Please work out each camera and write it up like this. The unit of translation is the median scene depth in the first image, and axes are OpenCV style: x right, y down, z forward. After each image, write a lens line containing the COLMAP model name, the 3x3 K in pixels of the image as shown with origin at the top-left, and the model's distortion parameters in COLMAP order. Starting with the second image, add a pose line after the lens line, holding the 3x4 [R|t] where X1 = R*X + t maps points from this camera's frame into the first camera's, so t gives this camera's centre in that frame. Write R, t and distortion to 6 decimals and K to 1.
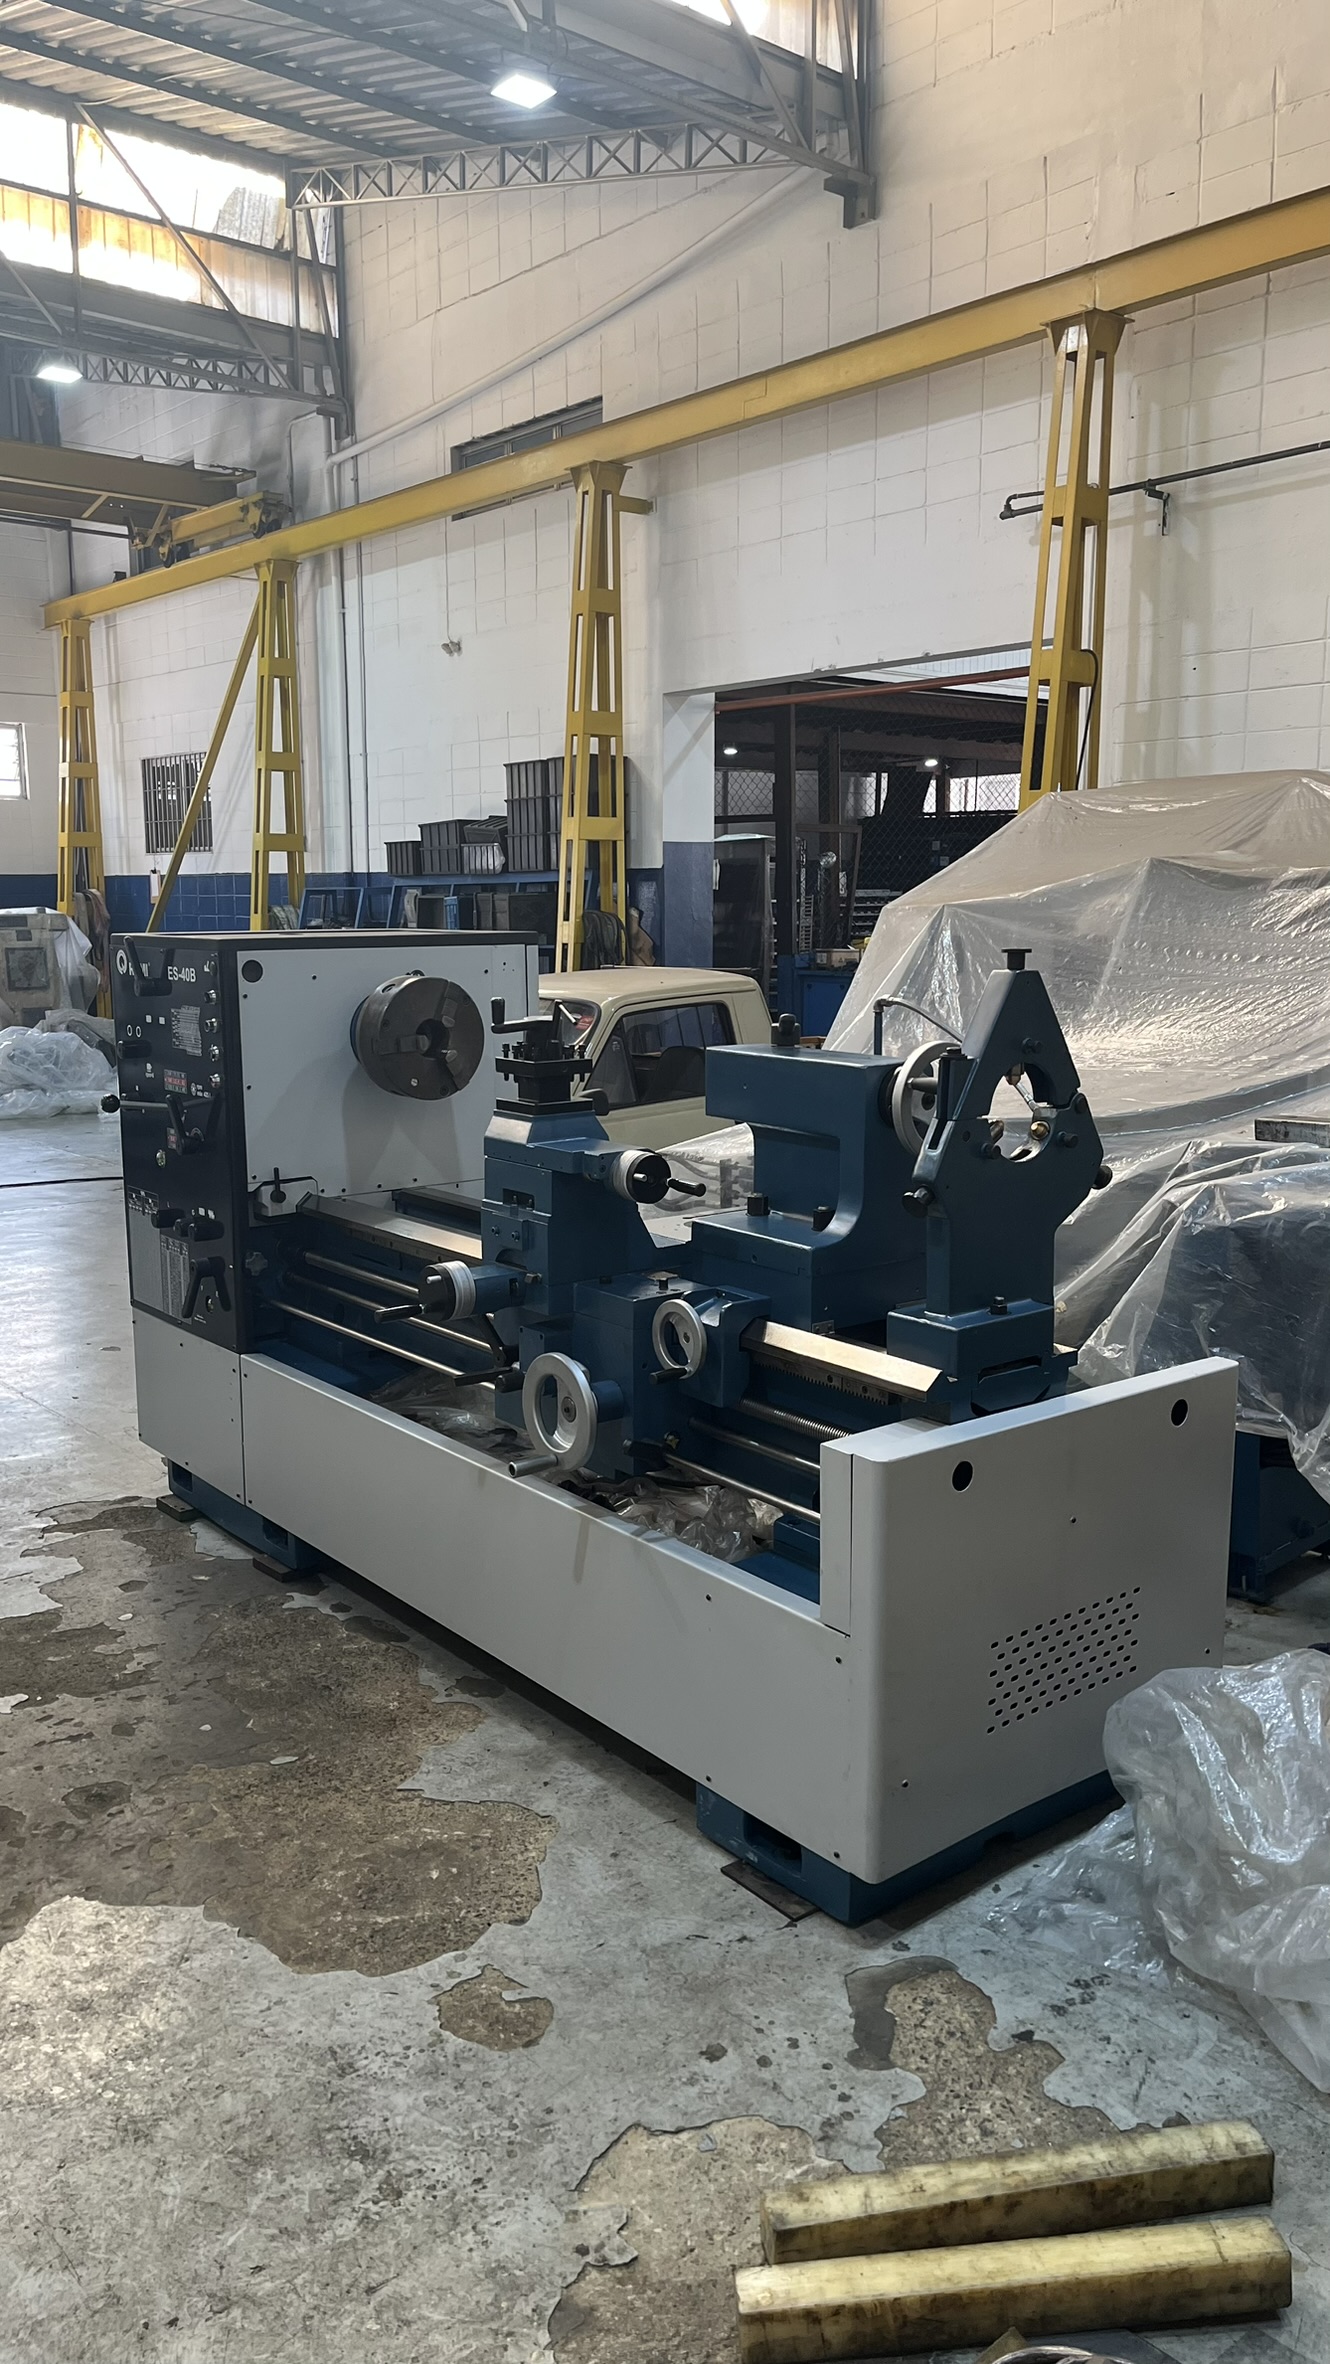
lens RADIAL K [[1796.2, 0, 650.1], [0, 1796.2, 1171.5], [0, 0, 1]] dist [0.066494, -0.086969]
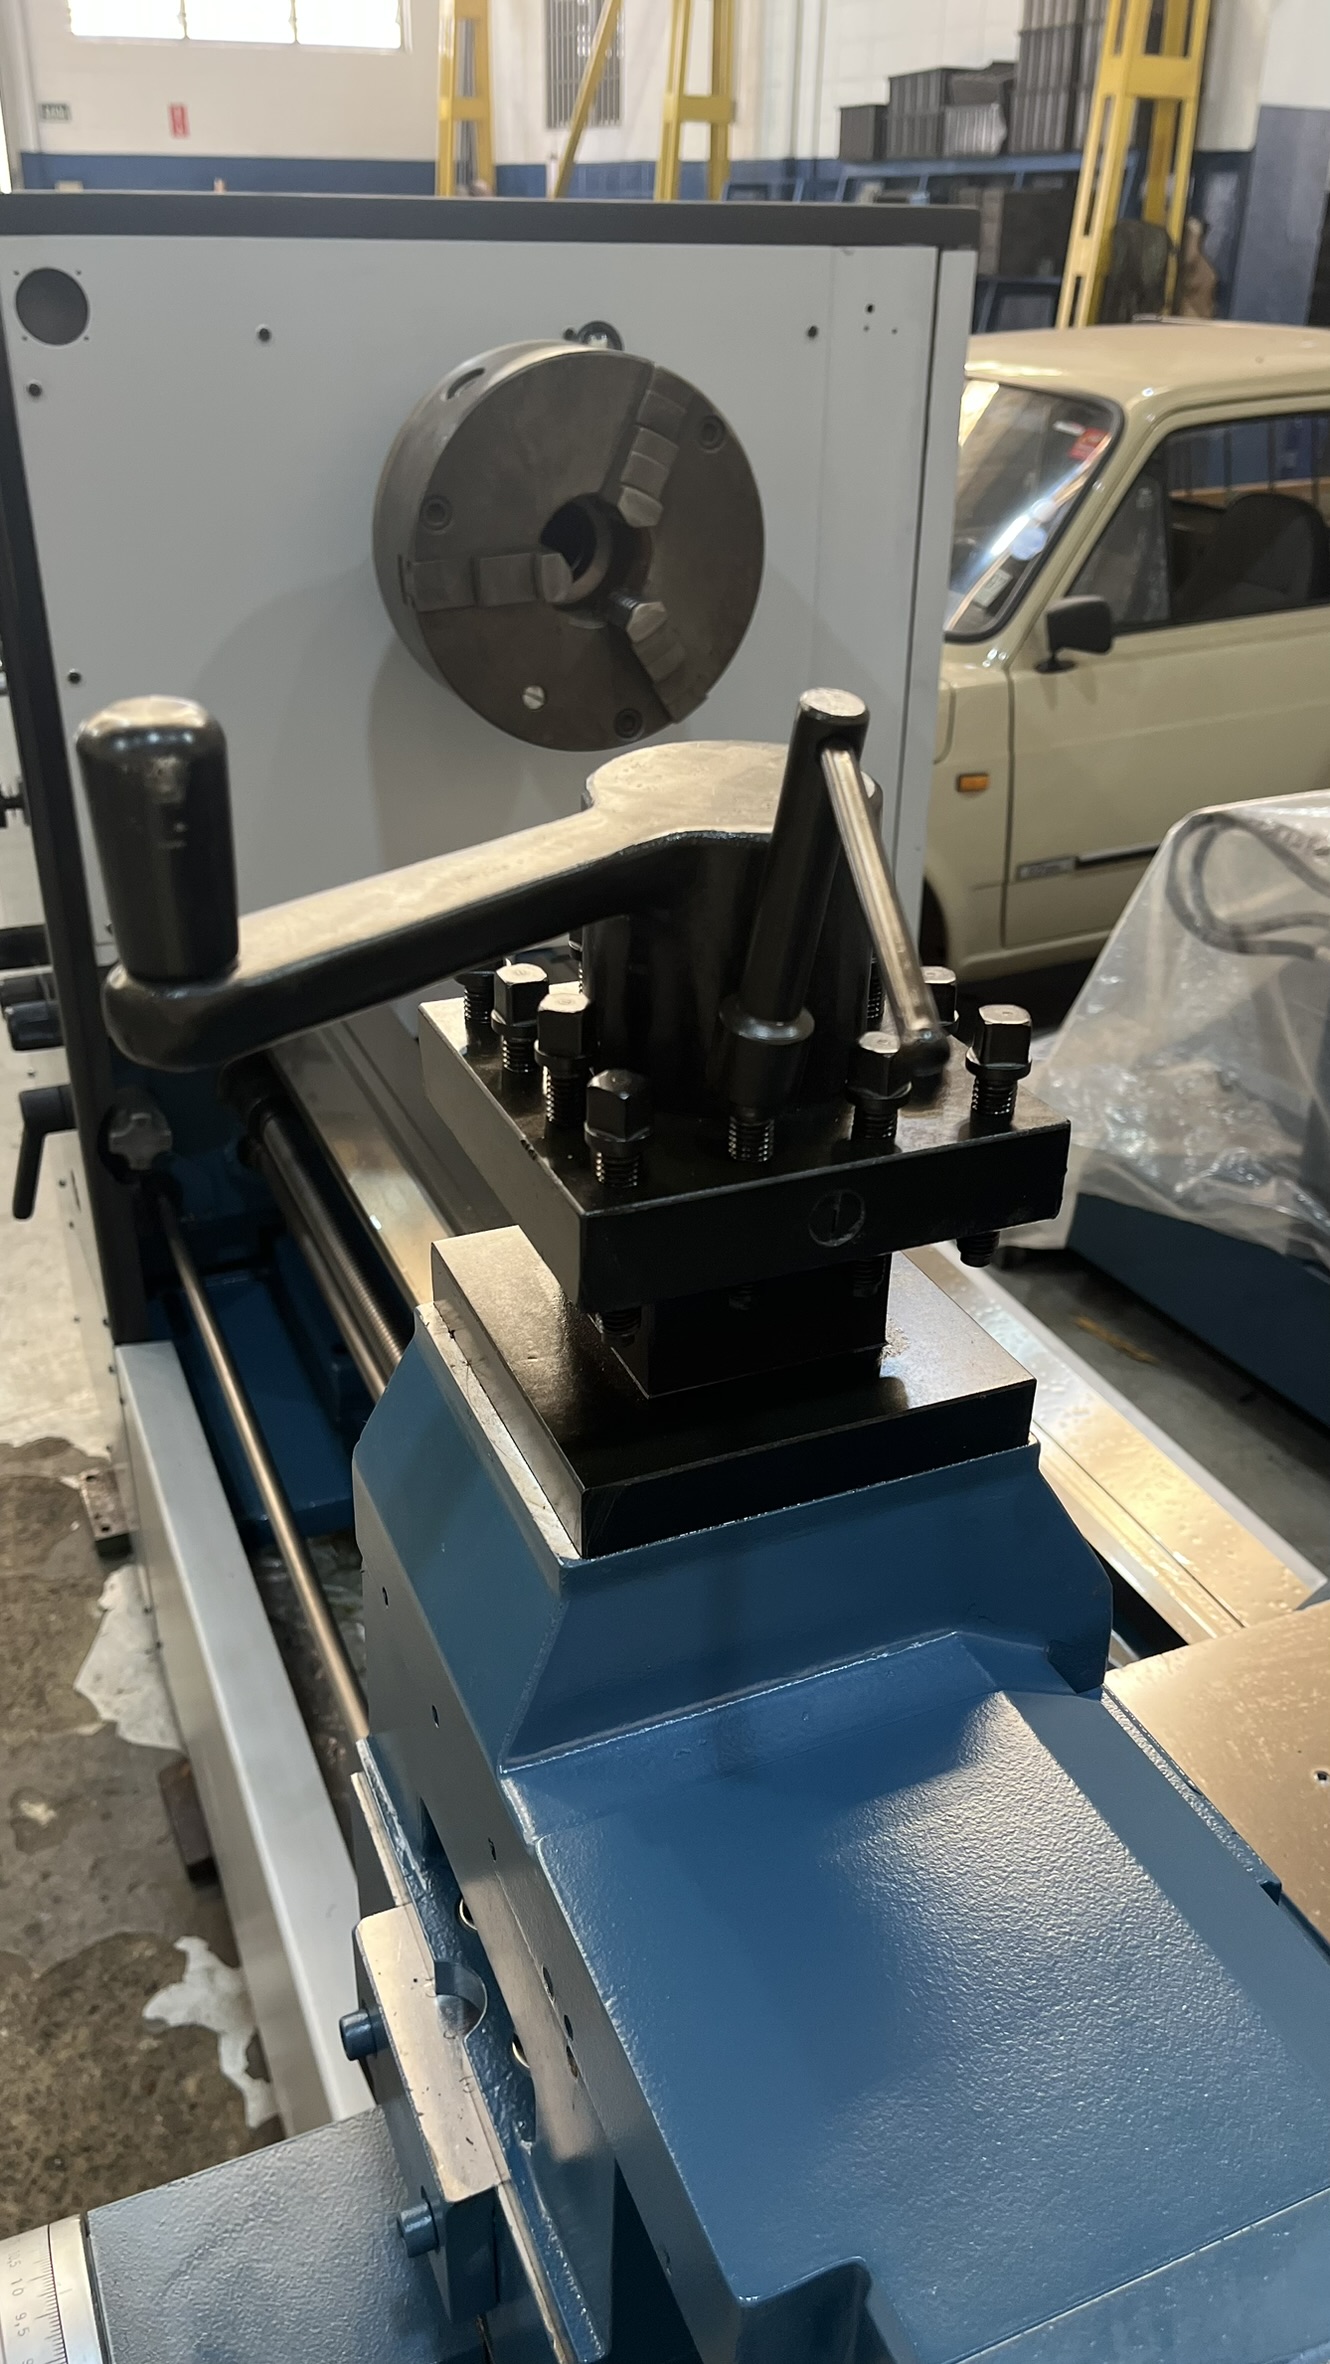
lens RADIAL K [[1796.2, 0, 685.0], [0, 1796.2, 1184.0], [0, 0, 1]] dist [0.066494, -0.086969]
pose [[0.970405, 0.134362, -0.200652, -0.016588], [-0.060560, 0.939767, 0.336408, -0.052326], [0.233766, -0.314300, 0.920092, 0.445249]]
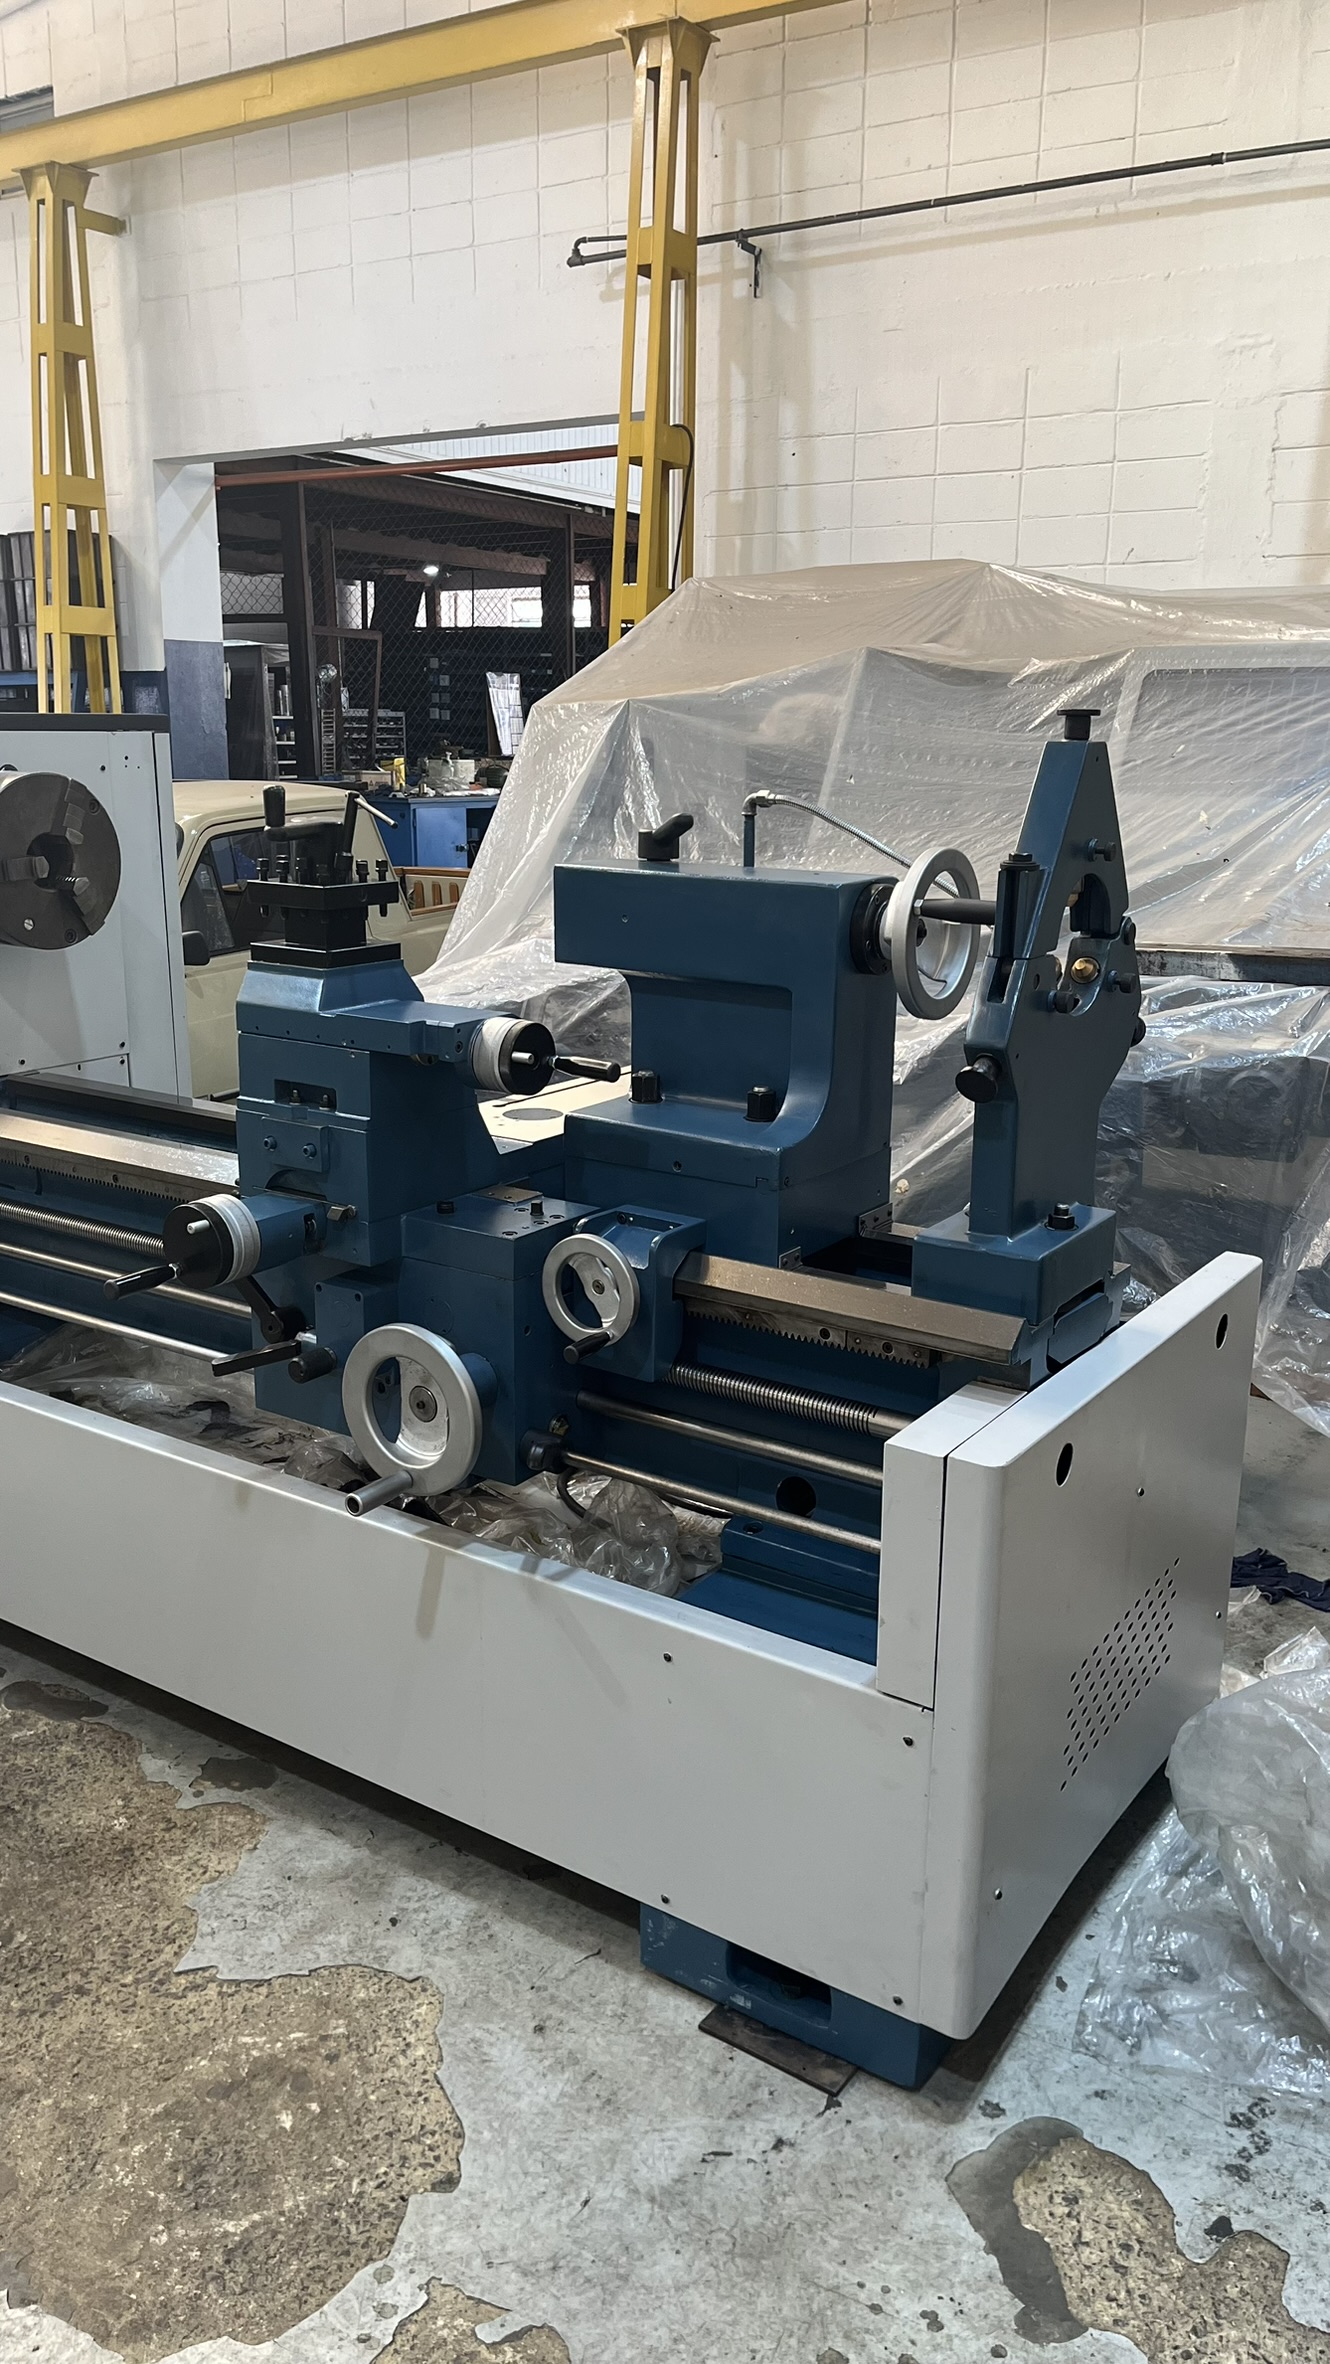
lens RADIAL K [[1796.2, 0, 676.0], [0, 1796.2, 1183.8], [0, 0, 1]] dist [0.066494, -0.086969]
pose [[0.949926, -0.064084, 0.305833, -0.075188], [0.034940, 0.994390, 0.099837, -0.006982], [-0.310515, -0.084152, 0.946836, 0.160523]]
